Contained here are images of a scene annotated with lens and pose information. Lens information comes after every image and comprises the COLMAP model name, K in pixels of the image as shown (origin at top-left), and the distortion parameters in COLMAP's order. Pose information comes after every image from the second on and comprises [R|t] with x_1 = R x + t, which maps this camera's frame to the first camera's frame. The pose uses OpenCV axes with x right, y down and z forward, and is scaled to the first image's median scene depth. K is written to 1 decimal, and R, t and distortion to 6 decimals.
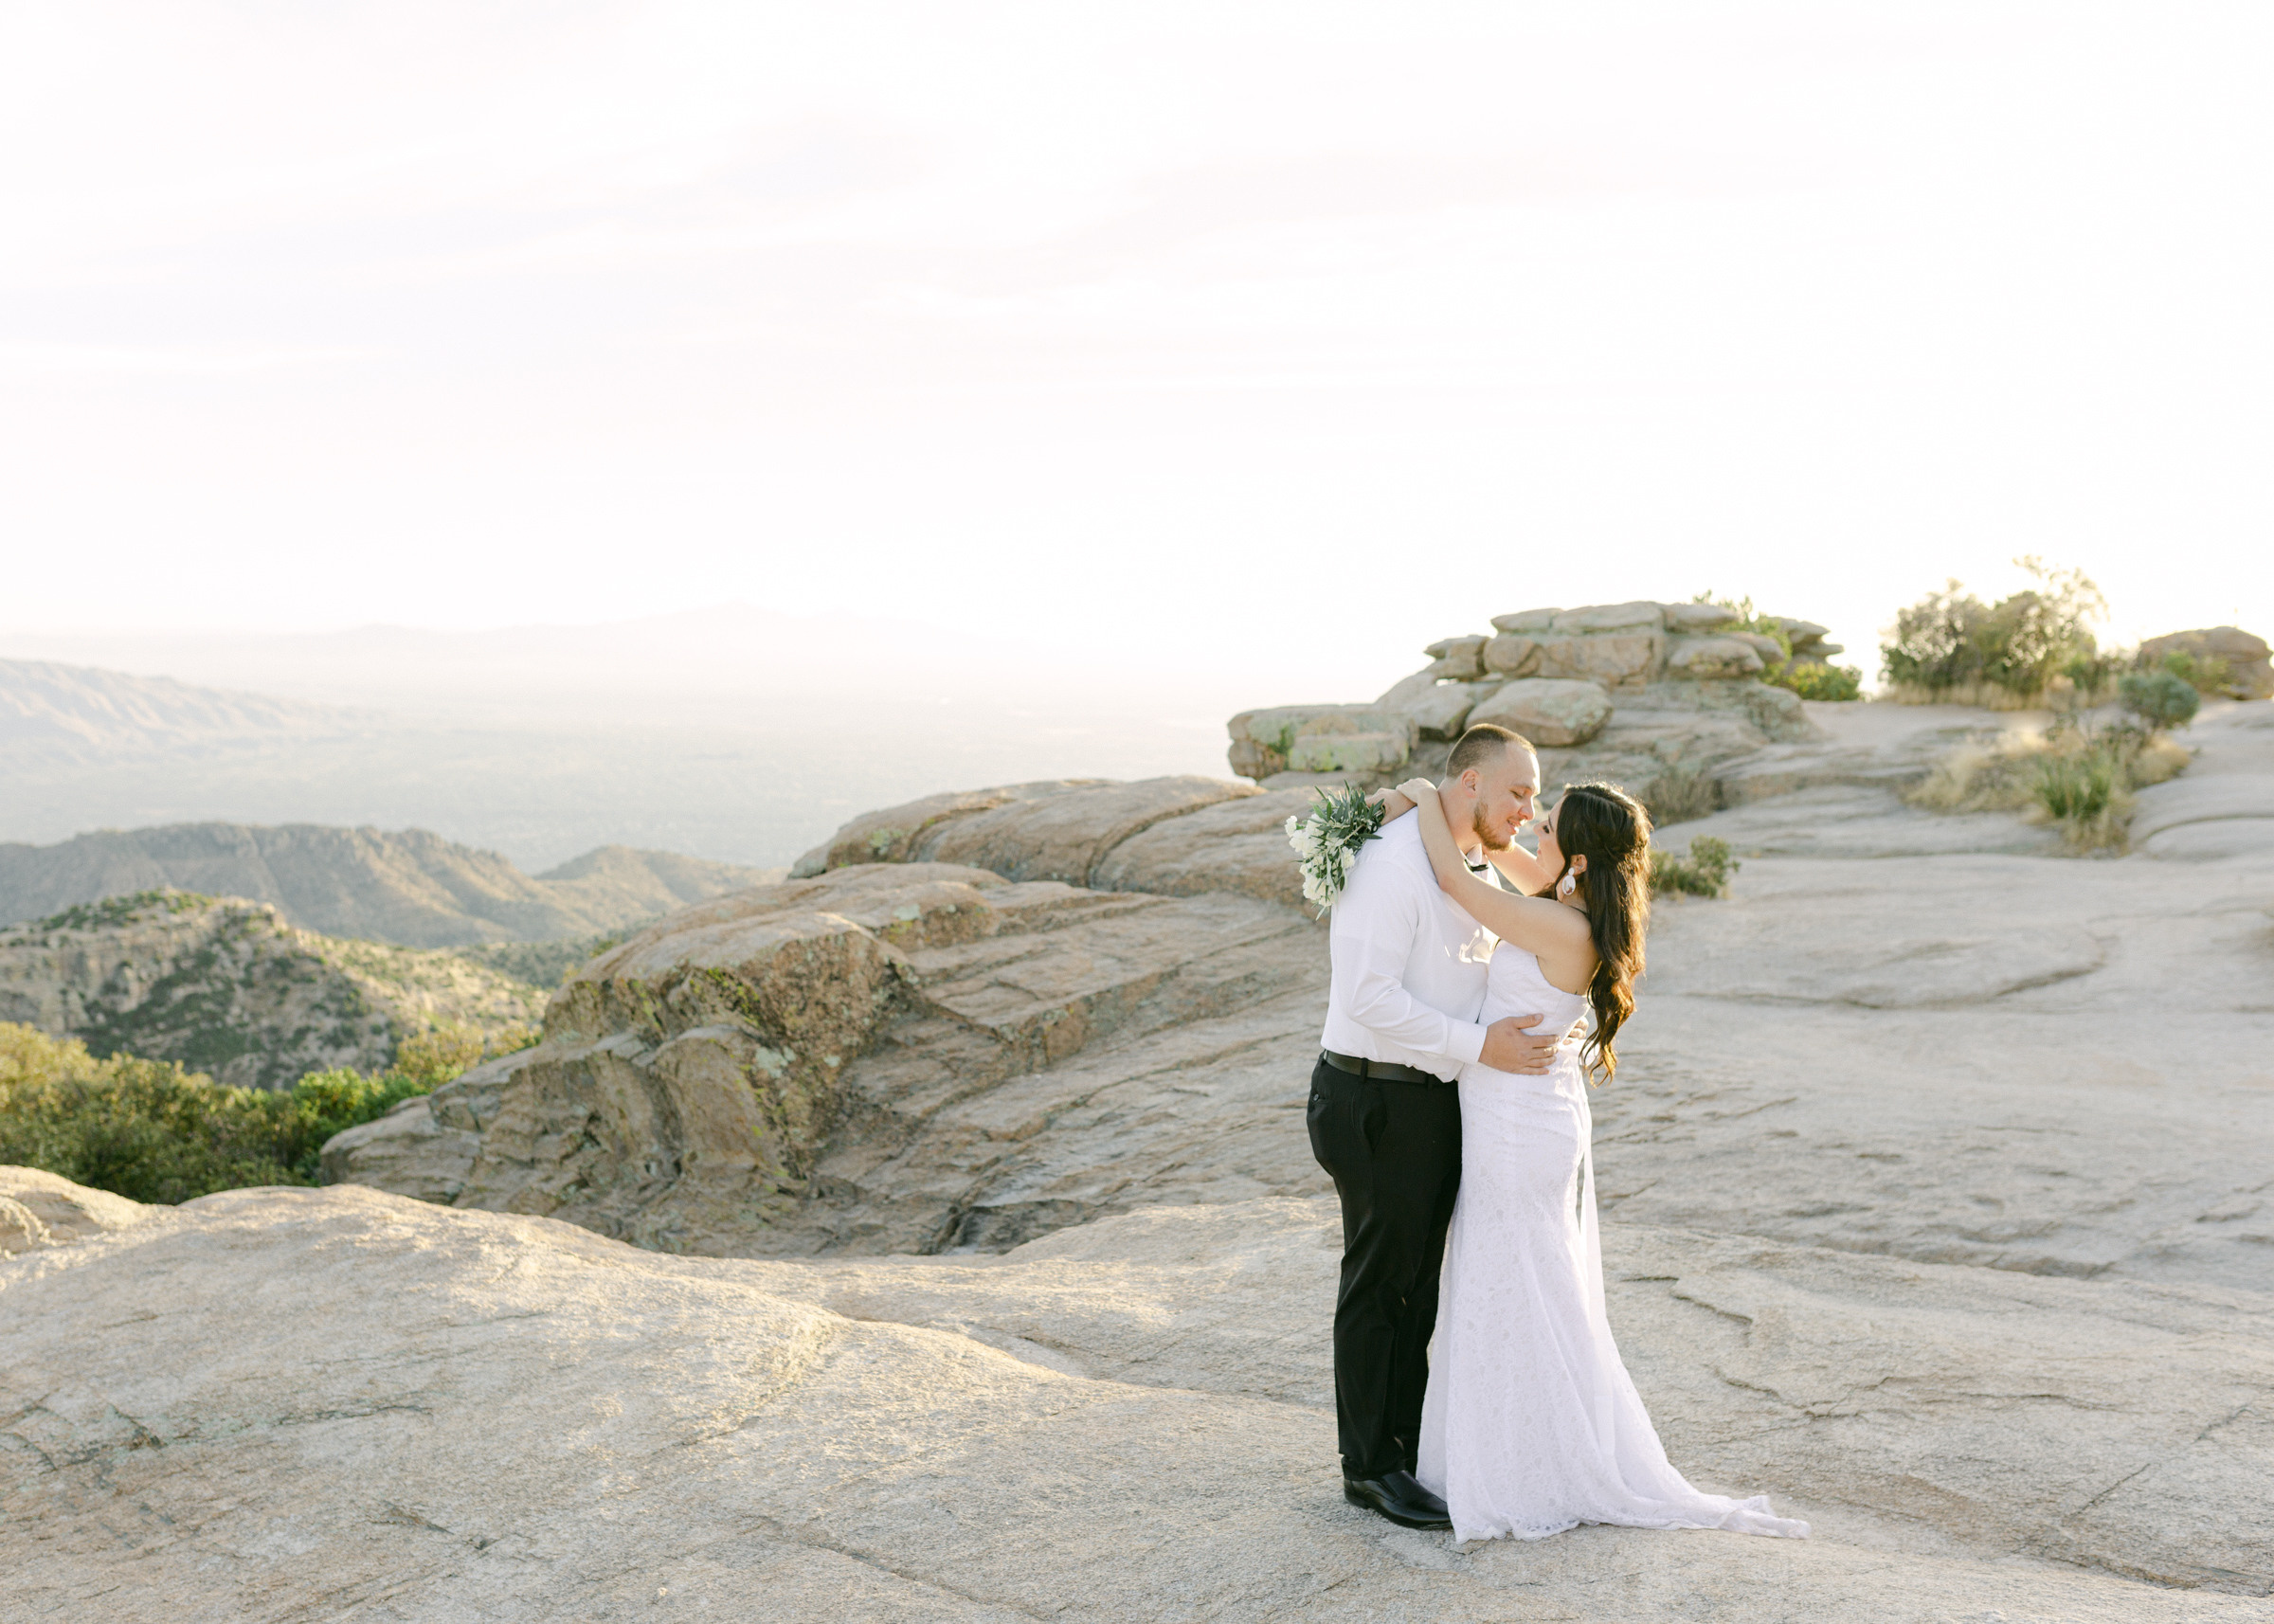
lens RADIAL K [[2288.4, 0, 1106.7], [0, 2288.4, 808.9], [0, 0, 1]] dist [-0.002003, 0.005830]
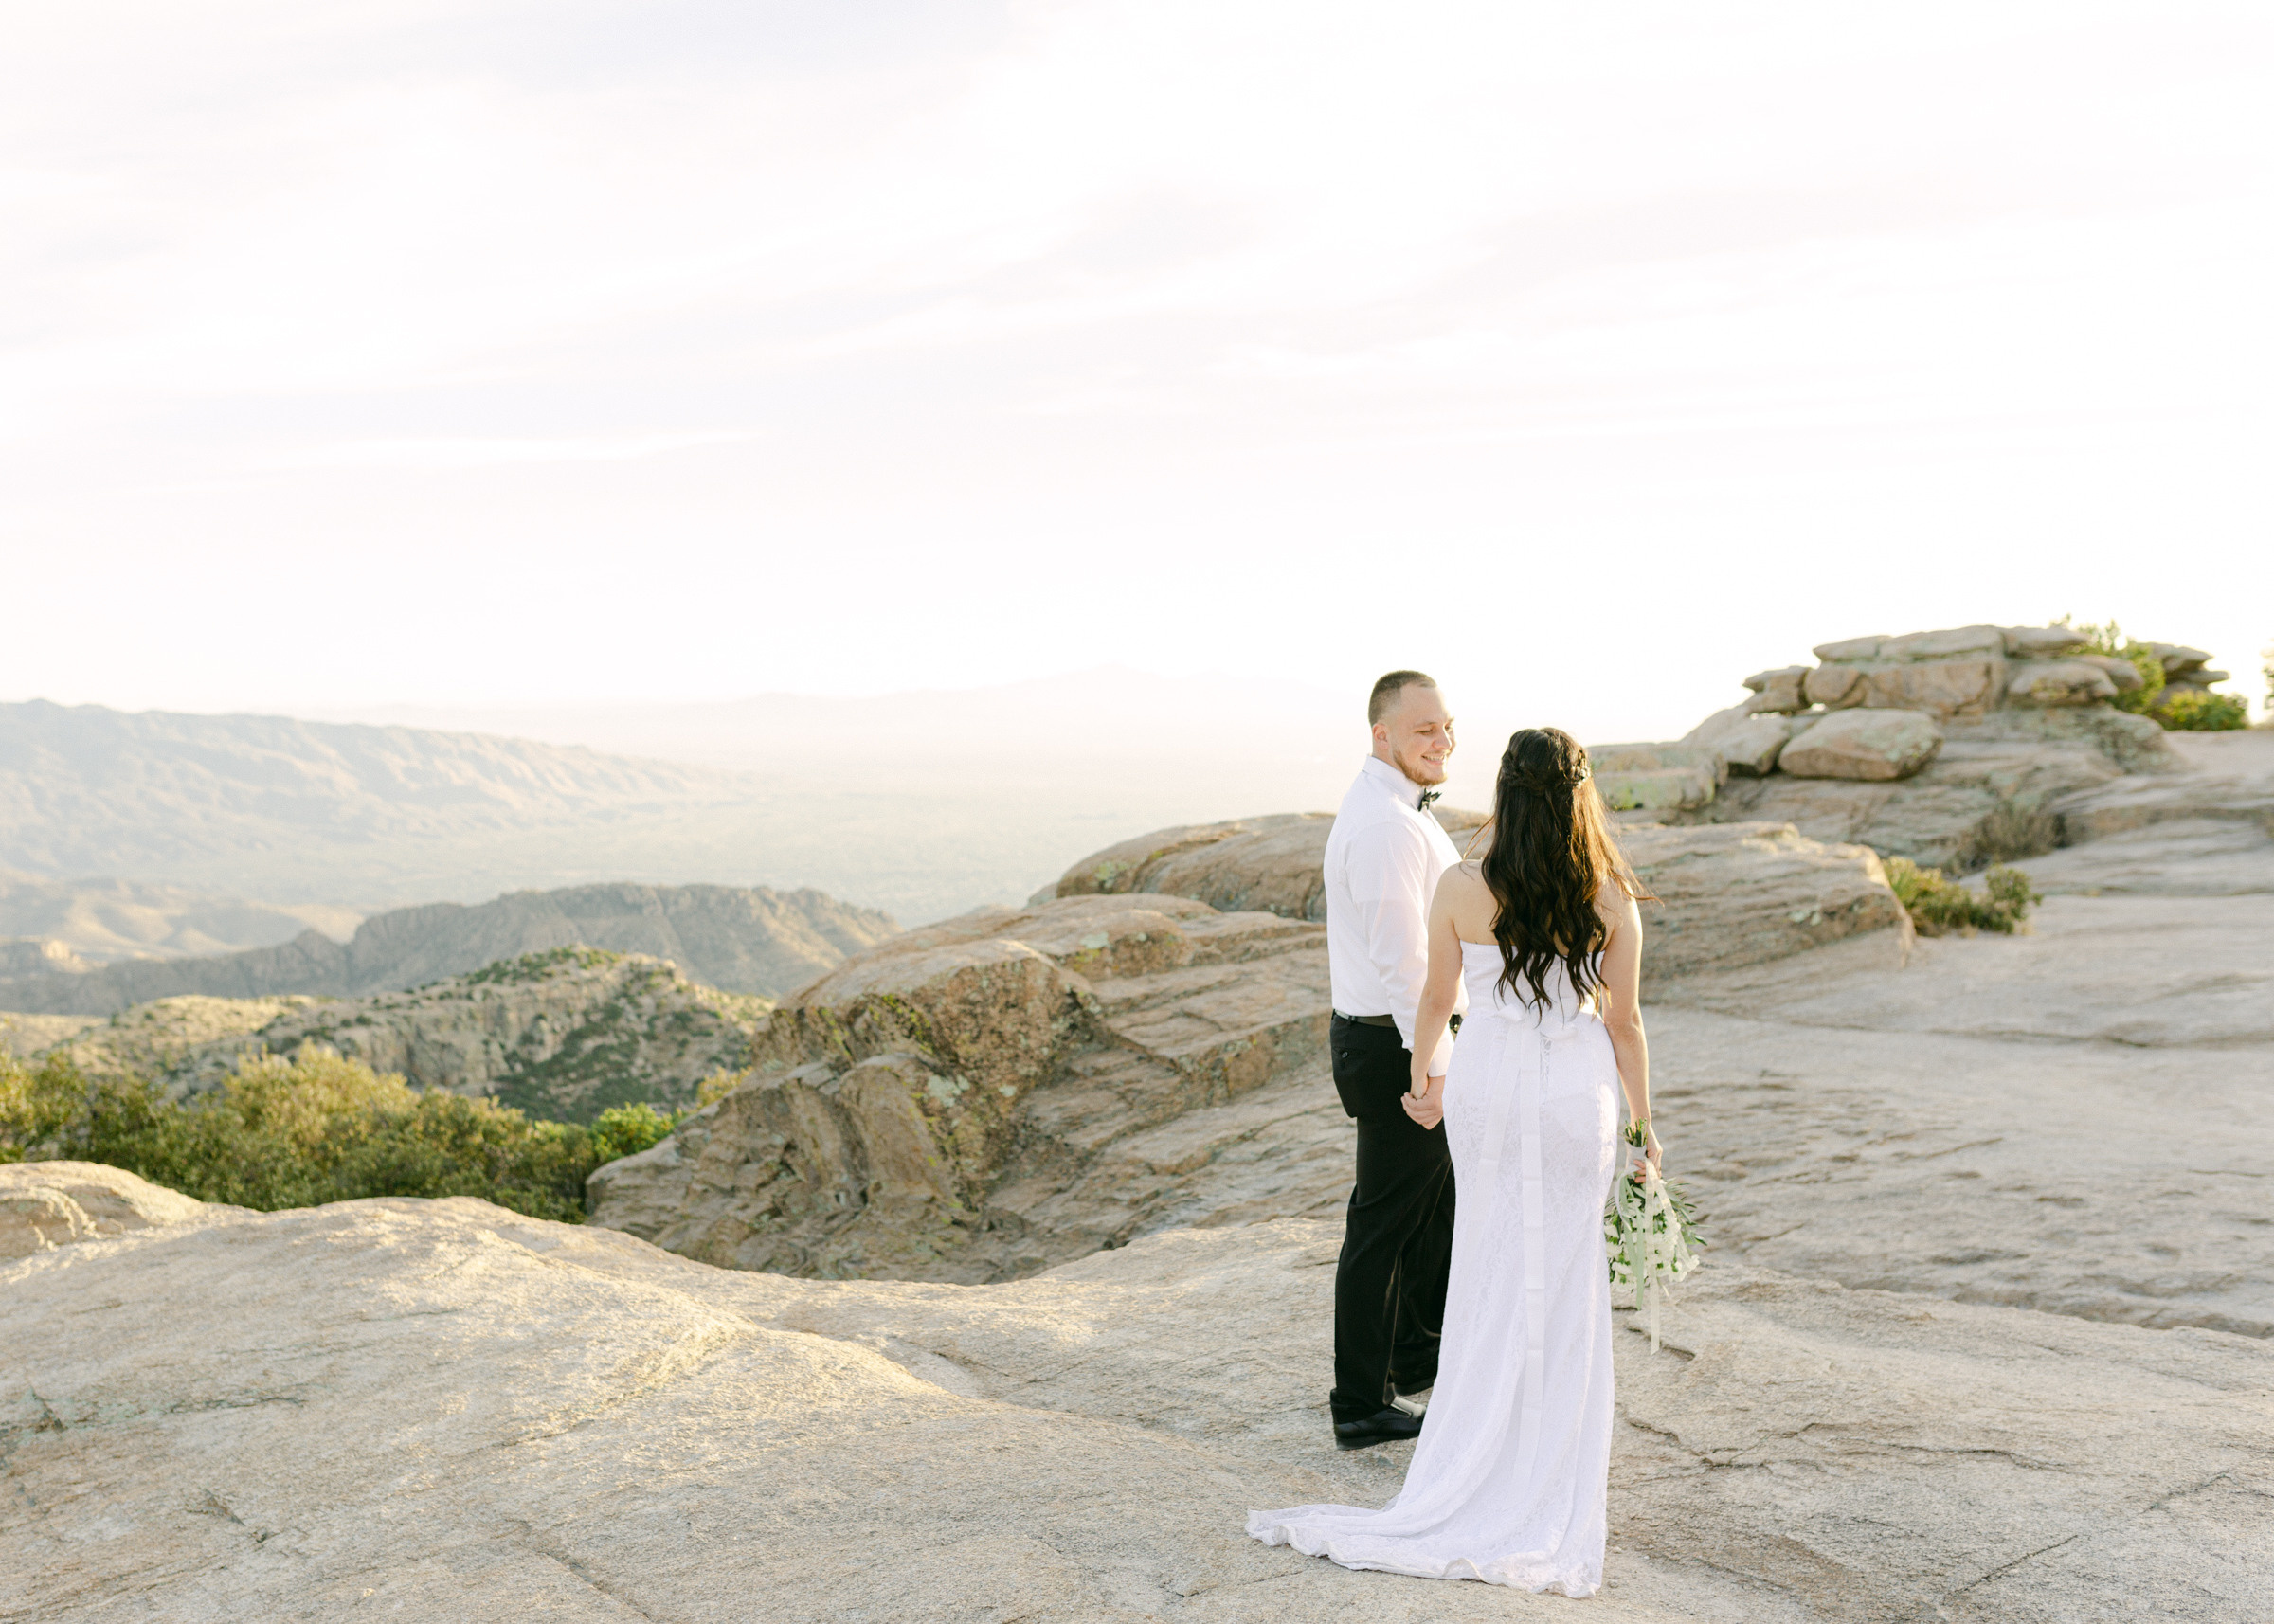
lens RADIAL K [[2287.8, 0, 1058.9], [0, 2287.8, 810.9], [0, 0, 1]] dist [0.000816, 0.001042]
pose [[0.982691, -0.008415, -0.185062, 0.074613], [0.003738, 0.999665, -0.025611, 0.014214], [0.185215, 0.024476, 0.982393, 0.037505]]
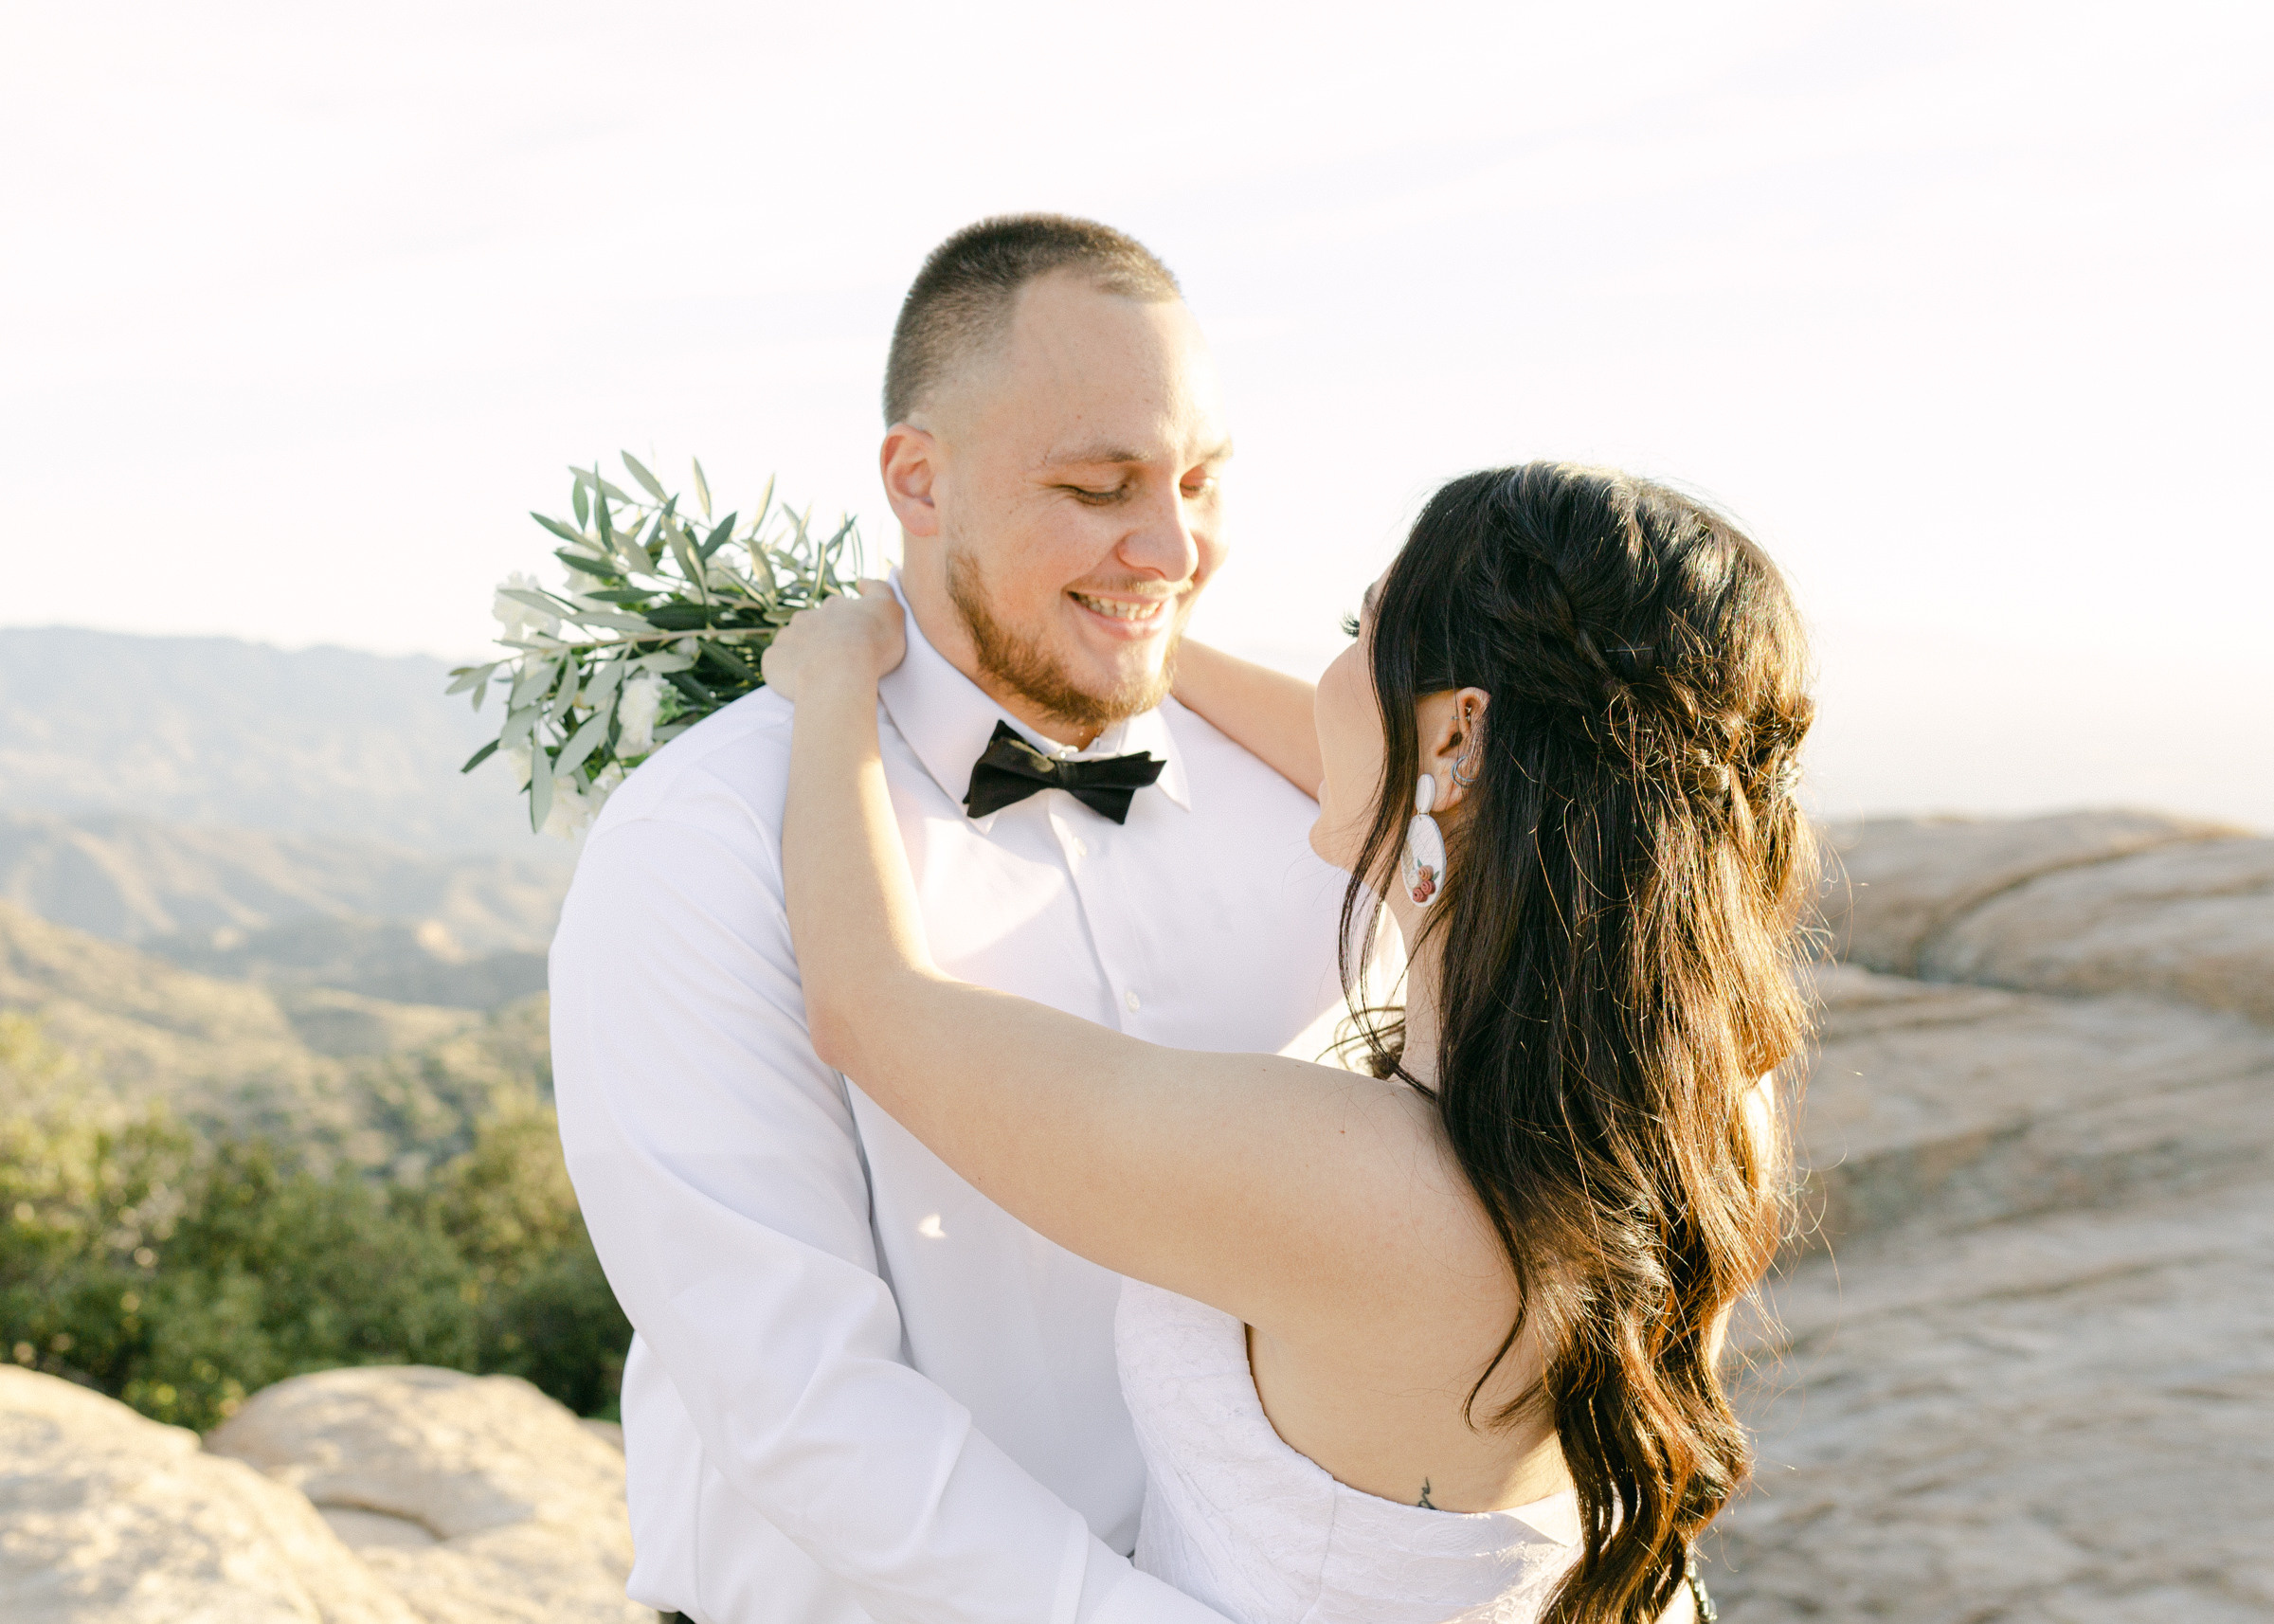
lens RADIAL K [[2792.6, 0, 797.0], [0, 2792.6, 815.7], [0, 0, 1]] dist [-0.000197, -0.008961]
pose [[0.891106, 0.010334, -0.453678, 0.069905], [-0.018613, 0.999732, -0.013787, 0.006636], [0.453414, 0.020730, 0.891059, 0.209753]]
